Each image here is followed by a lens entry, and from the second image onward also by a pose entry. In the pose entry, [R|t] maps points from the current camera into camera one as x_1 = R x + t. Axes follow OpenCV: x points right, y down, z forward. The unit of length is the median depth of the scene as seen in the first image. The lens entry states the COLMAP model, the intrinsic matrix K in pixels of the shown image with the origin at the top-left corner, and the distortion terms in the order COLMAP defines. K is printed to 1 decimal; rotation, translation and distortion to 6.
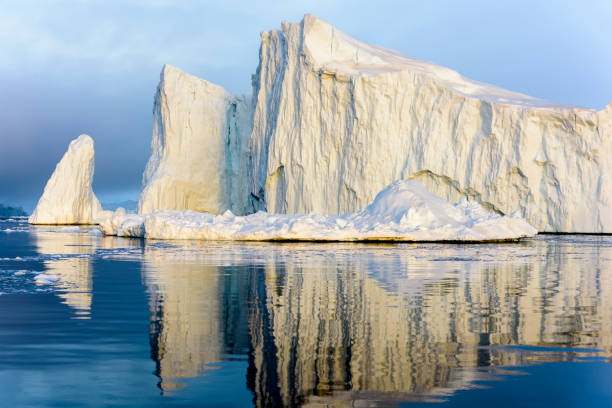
lens RADIAL K [[1007.4, 0, 306.0], [0, 1007.4, 204.0], [0, 0, 1]] dist [0.068911, -0.828230]
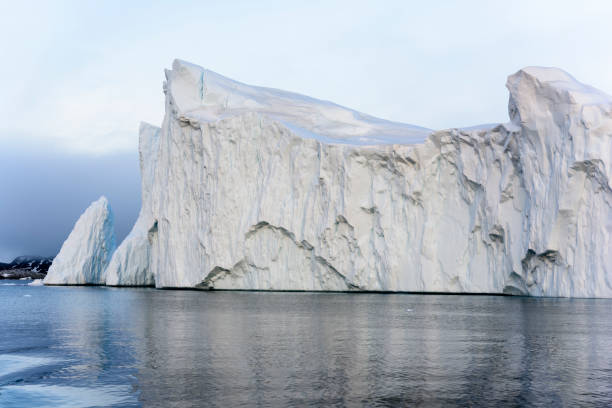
lens RADIAL K [[1022.1, 0, 306.0], [0, 1022.1, 204.0], [0, 0, 1]] dist [0.023349, 0.209170]
pose [[0.934561, -0.031456, -0.354410, 0.475524], [0.009972, 0.998009, -0.062285, 0.007587], [0.355664, 0.054675, 0.933013, 0.167763]]
